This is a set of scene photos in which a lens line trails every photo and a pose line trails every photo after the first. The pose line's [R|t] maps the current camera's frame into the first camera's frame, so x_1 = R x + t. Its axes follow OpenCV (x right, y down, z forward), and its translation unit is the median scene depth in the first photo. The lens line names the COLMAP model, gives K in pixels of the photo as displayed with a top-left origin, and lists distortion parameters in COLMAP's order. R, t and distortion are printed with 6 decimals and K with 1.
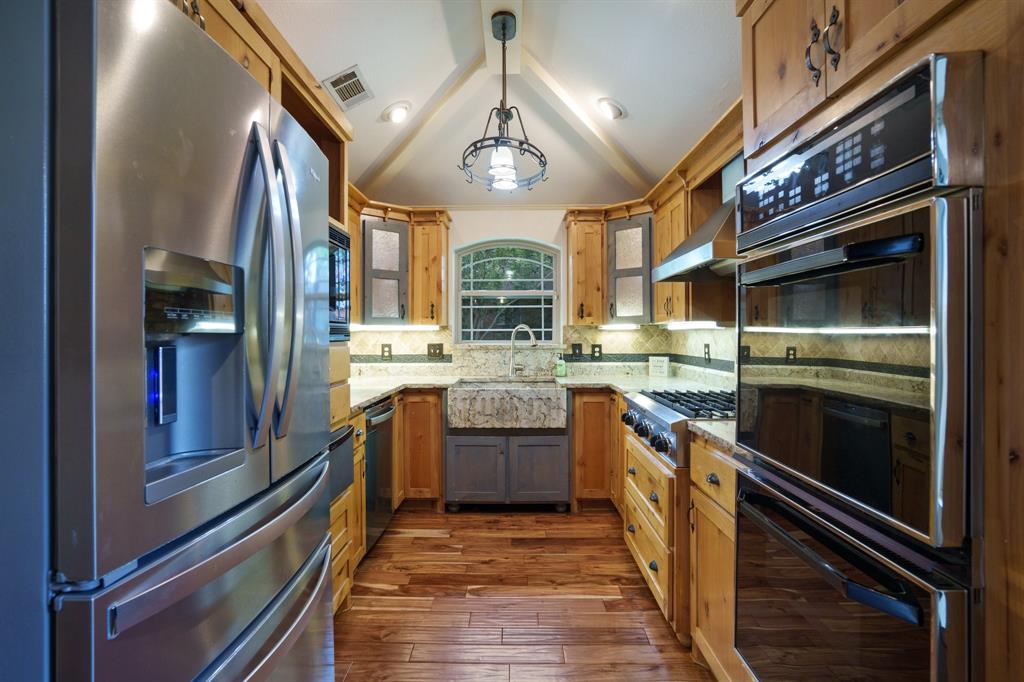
lens RADIAL K [[514.5, 0, 508.2], [0, 514.5, 335.0], [0, 0, 1]] dist [-0.024636, 0.001596]
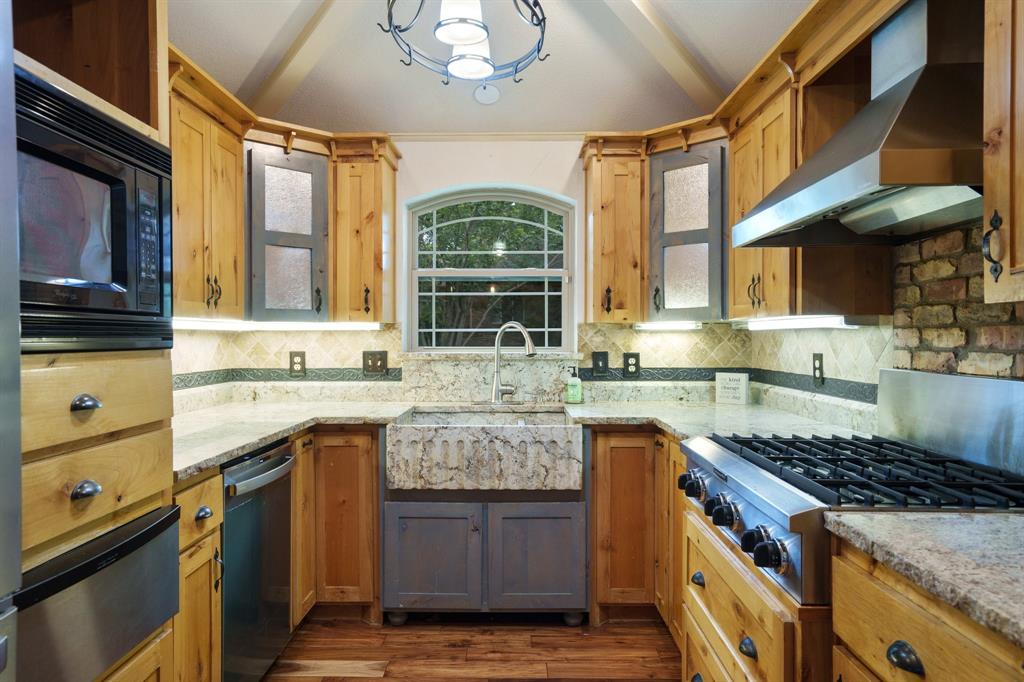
lens RADIAL K [[670.1, 0, 462.0], [0, 670.1, 342.6], [0, 0, 1]] dist [0.010147, 0.000677]
pose [[0.997523, 0.003475, -0.070254, 0.025908], [-0.002936, 0.999965, 0.007776, -0.000722], [0.070279, -0.007551, 0.997499, 0.194061]]
